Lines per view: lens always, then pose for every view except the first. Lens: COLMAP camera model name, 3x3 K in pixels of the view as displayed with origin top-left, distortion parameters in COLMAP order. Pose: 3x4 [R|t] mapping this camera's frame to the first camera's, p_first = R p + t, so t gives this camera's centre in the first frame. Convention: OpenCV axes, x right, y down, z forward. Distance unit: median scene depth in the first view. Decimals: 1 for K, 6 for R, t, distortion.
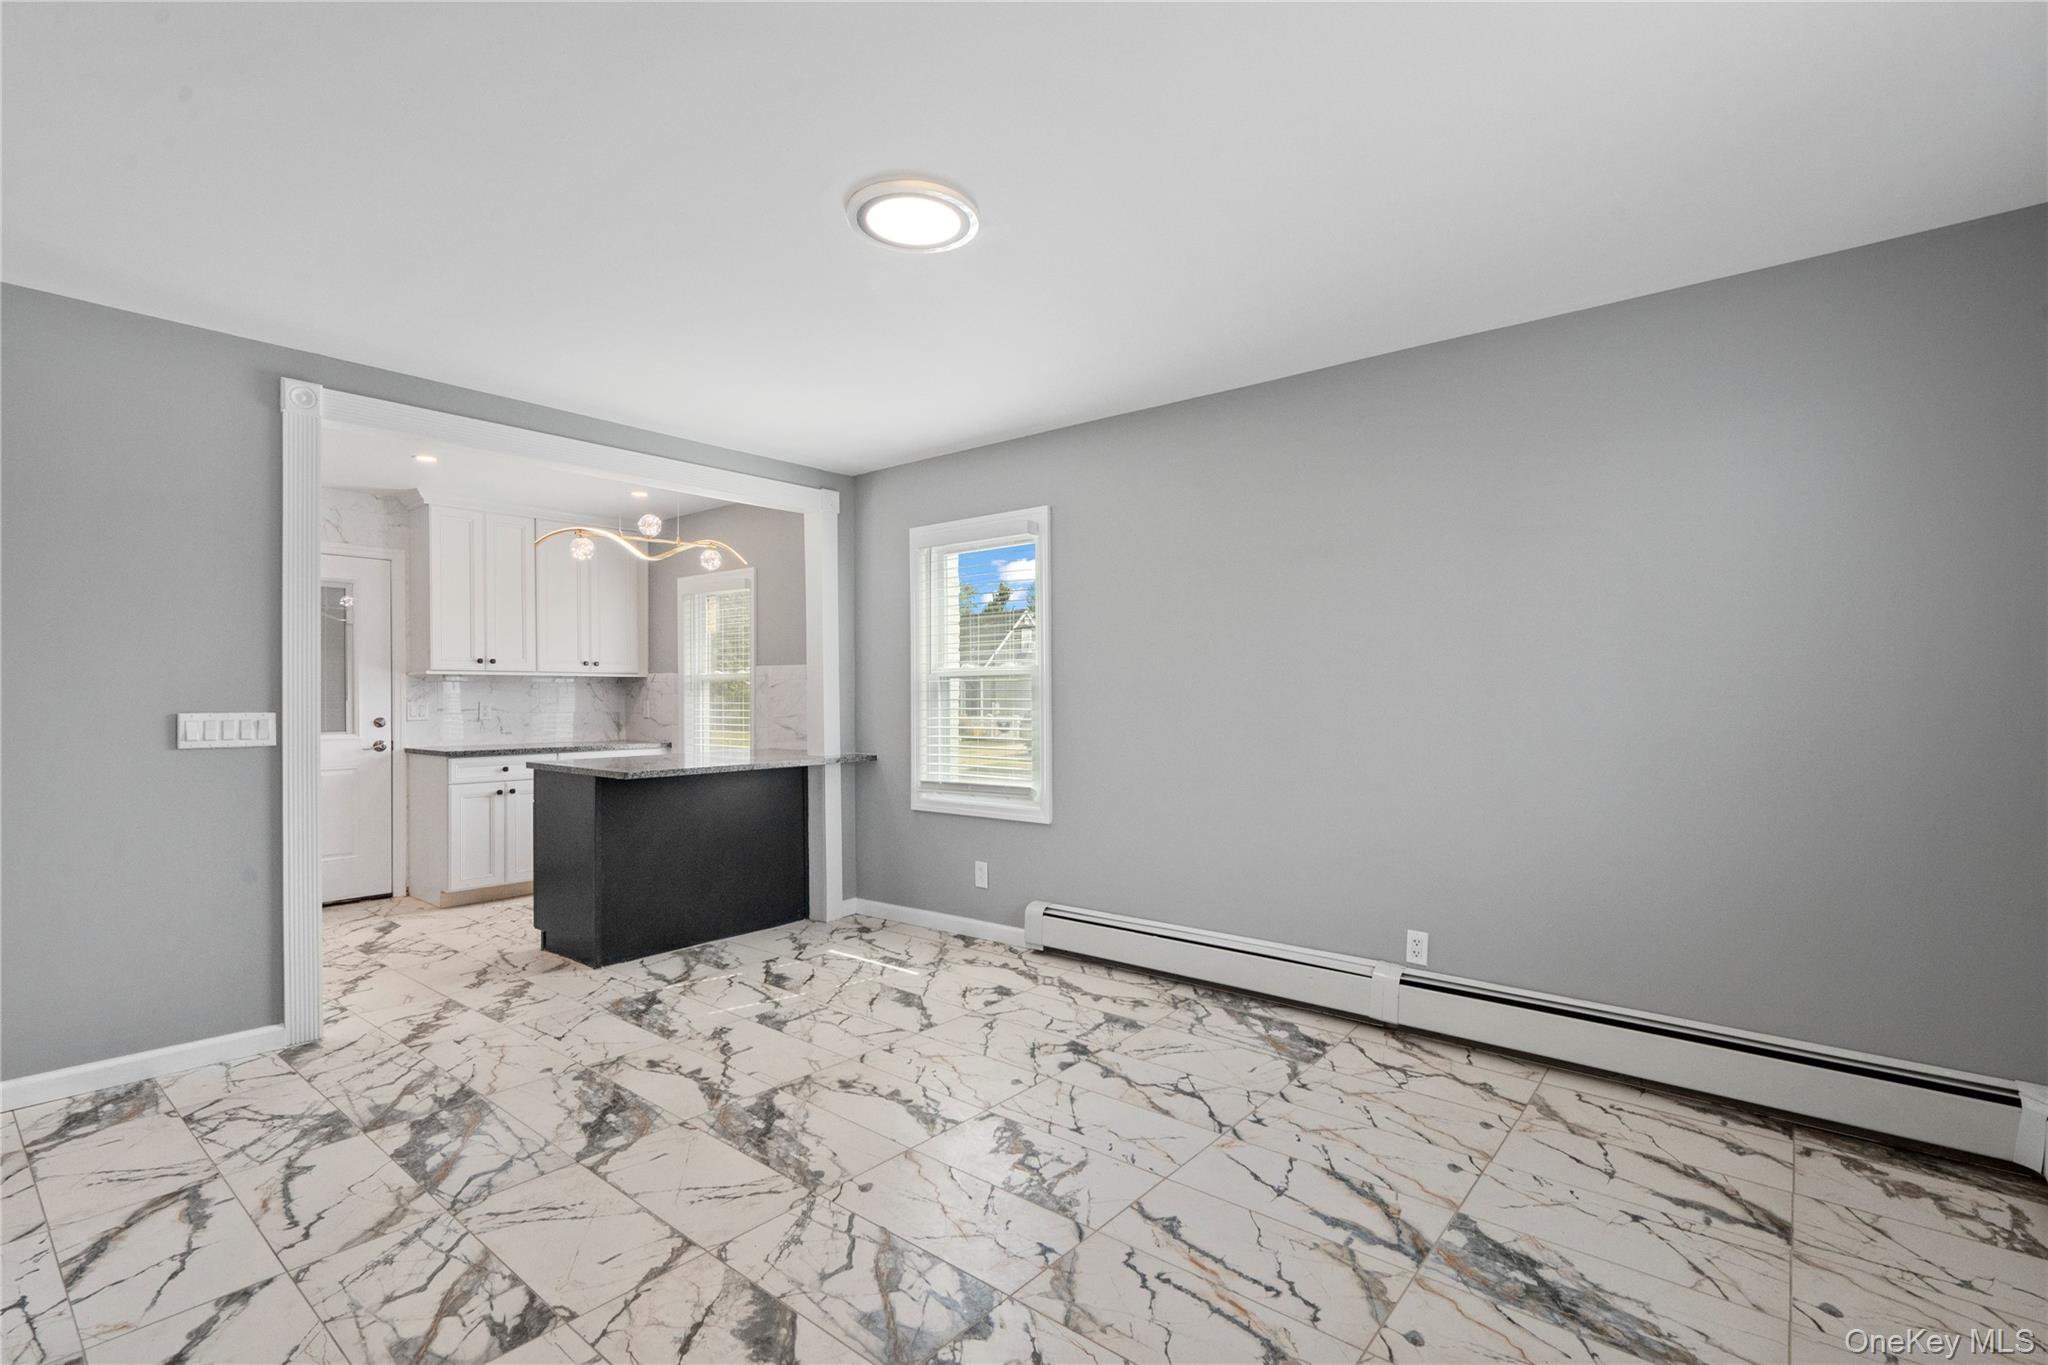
lens RADIAL K [[934.7, 0, 1019.9], [0, 934.7, 696.0], [0, 0, 1]] dist [-0.001333, 0.000346]
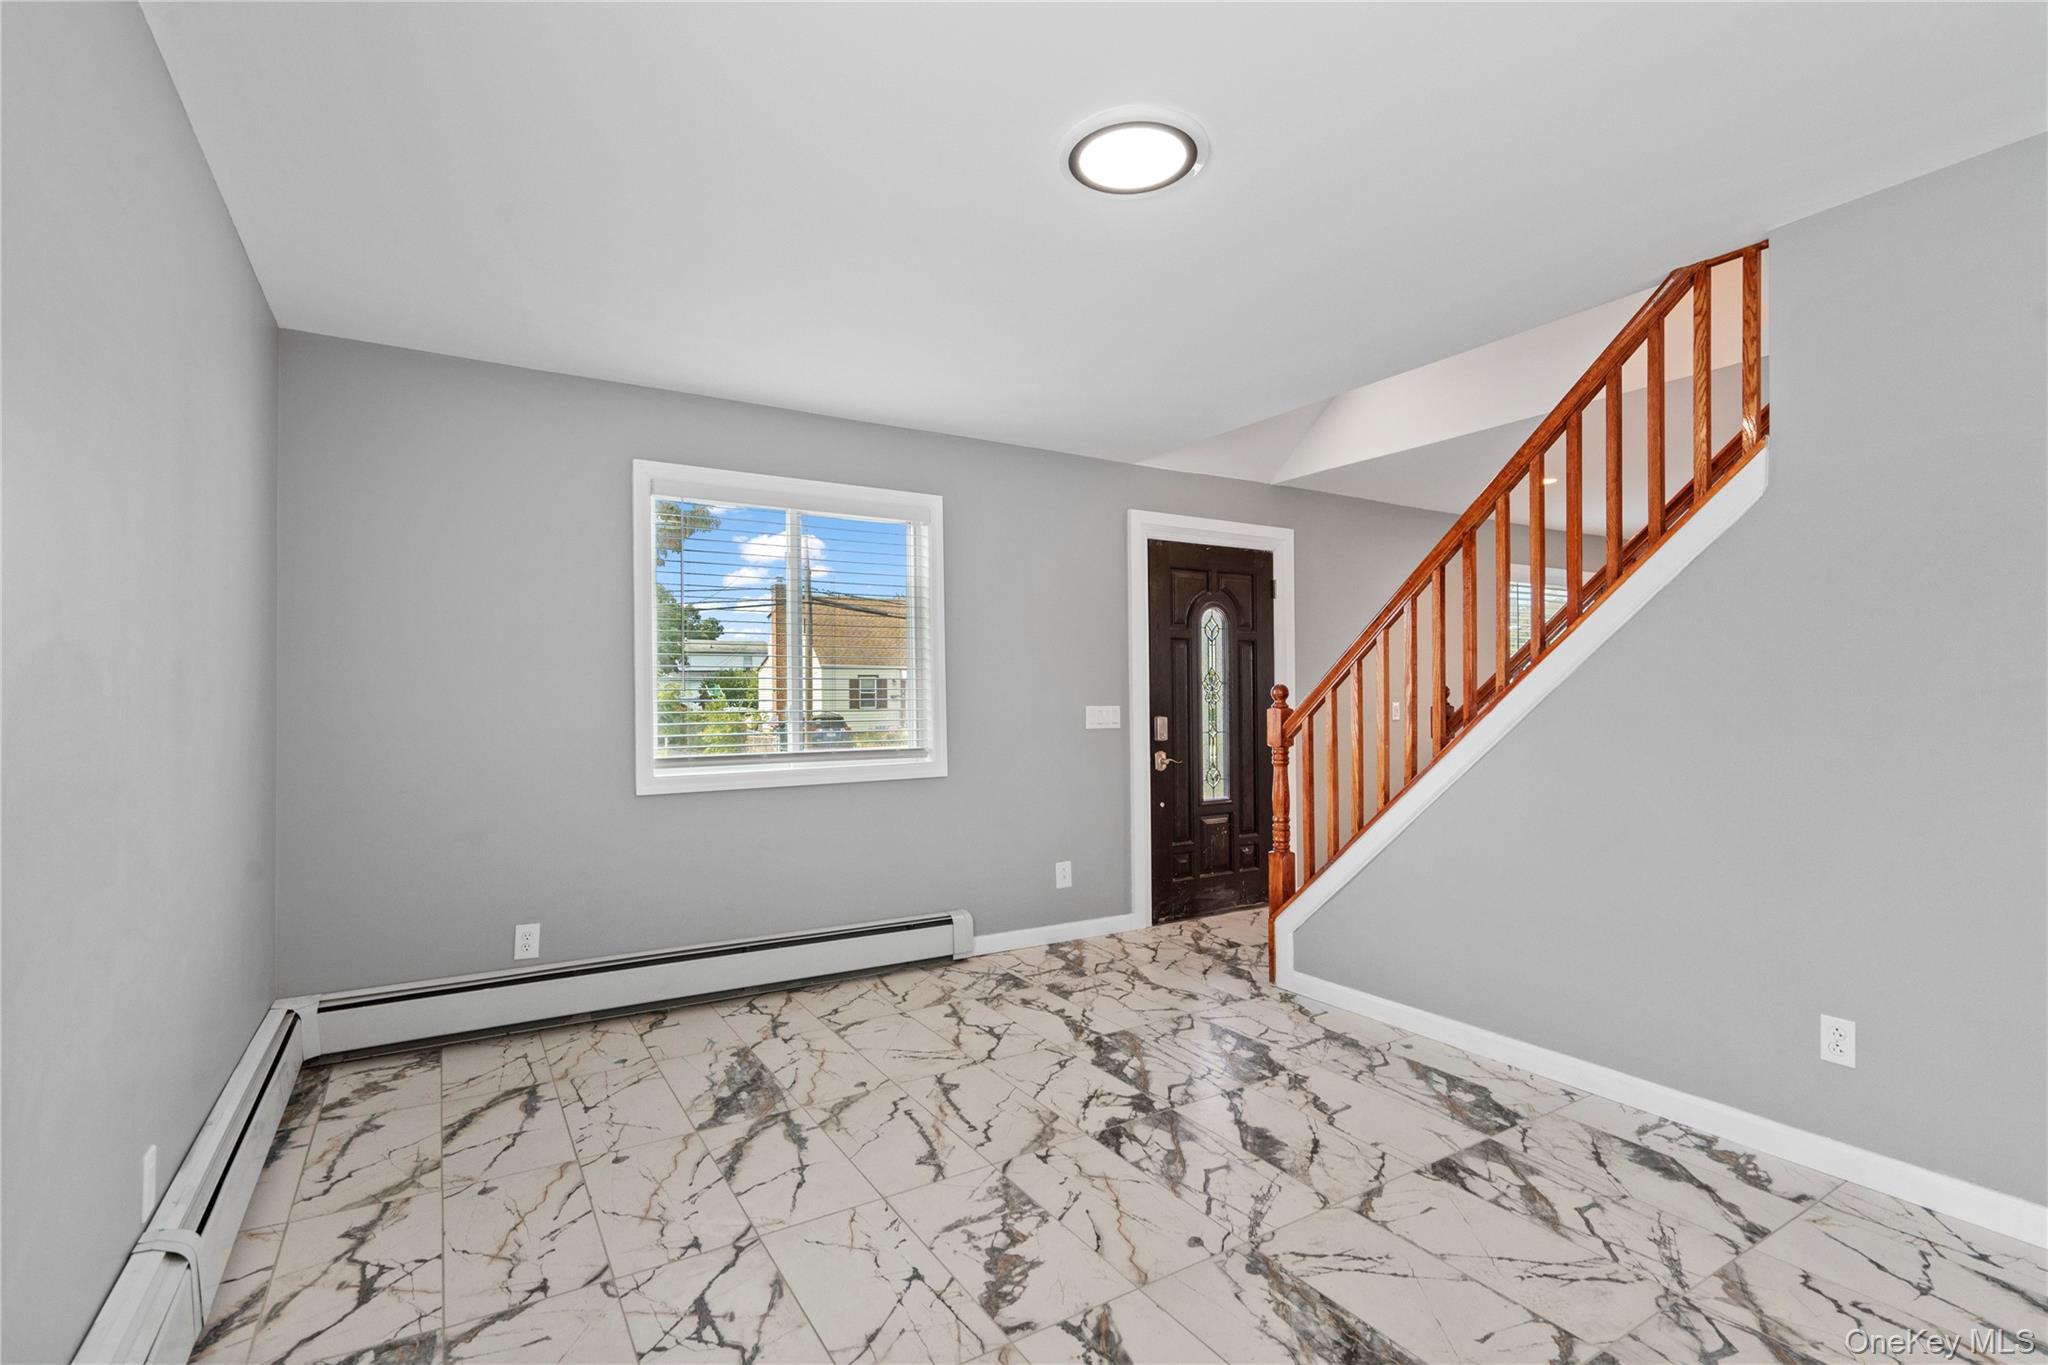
lens RADIAL K [[950.5, 0, 1026.6], [0, 950.5, 681.6], [0, 0, 1]] dist [0.000236, 0.000573]
pose [[-0.948832, 0.009552, 0.315638, -0.214448], [0.005208, 0.999880, -0.014601, -0.002171], [-0.315739, -0.012210, -0.948767, 1.354958]]
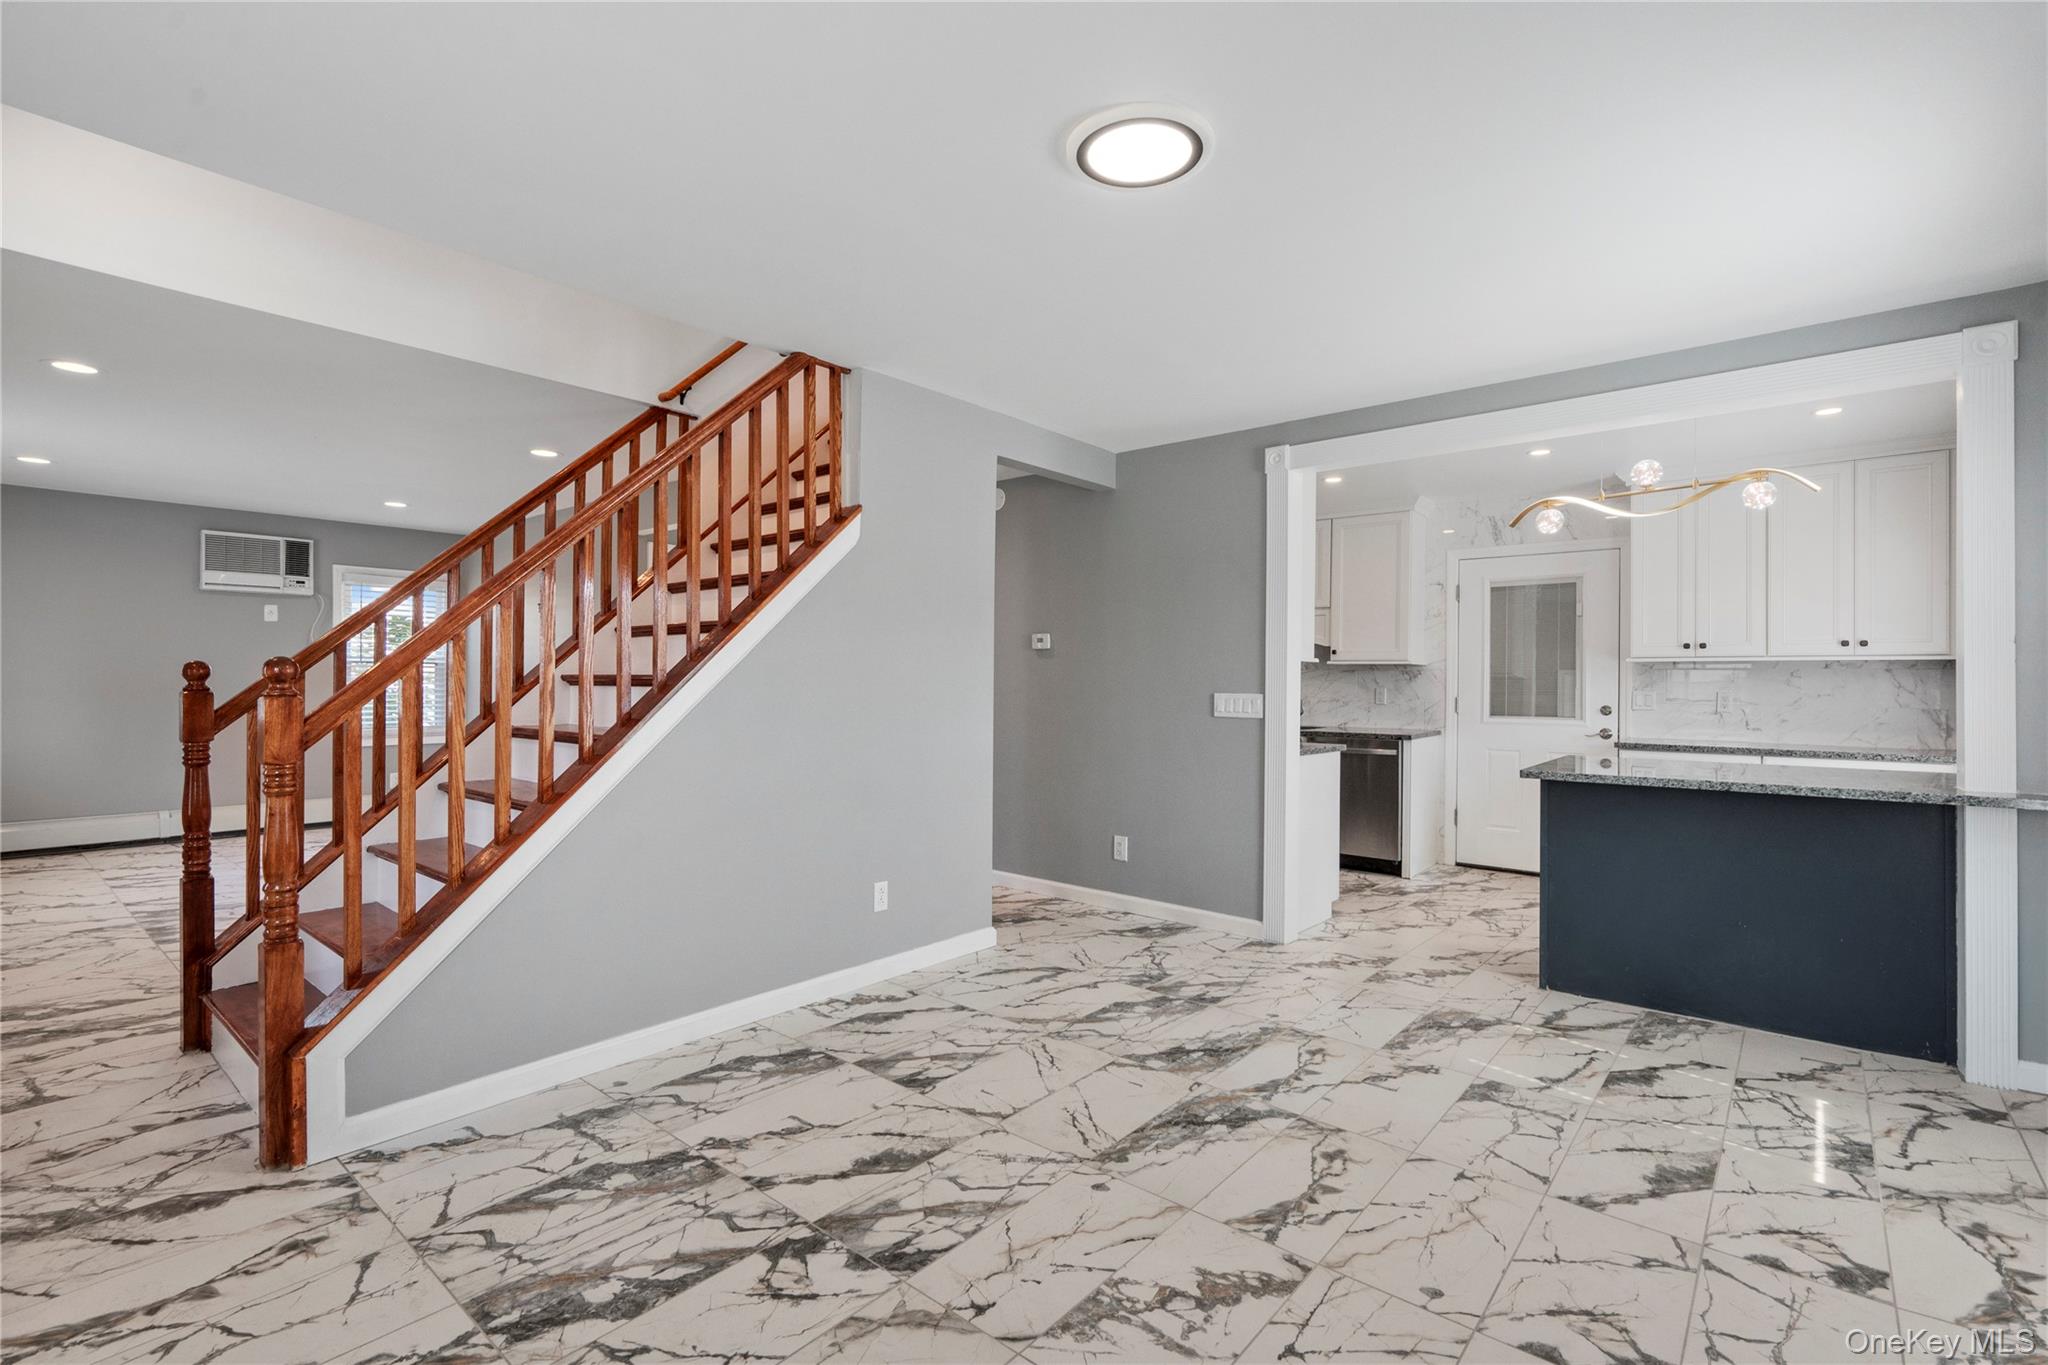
lens RADIAL K [[928.5, 0, 1024.2], [0, 928.5, 678.9], [0, 0, 1]] dist [-0.001591, 0.000960]
pose [[-0.007846, -0.001177, -0.999969, 0.562575], [-0.007087, 0.999974, -0.001122, -0.000685], [0.999944, 0.007078, -0.007854, 0.649272]]
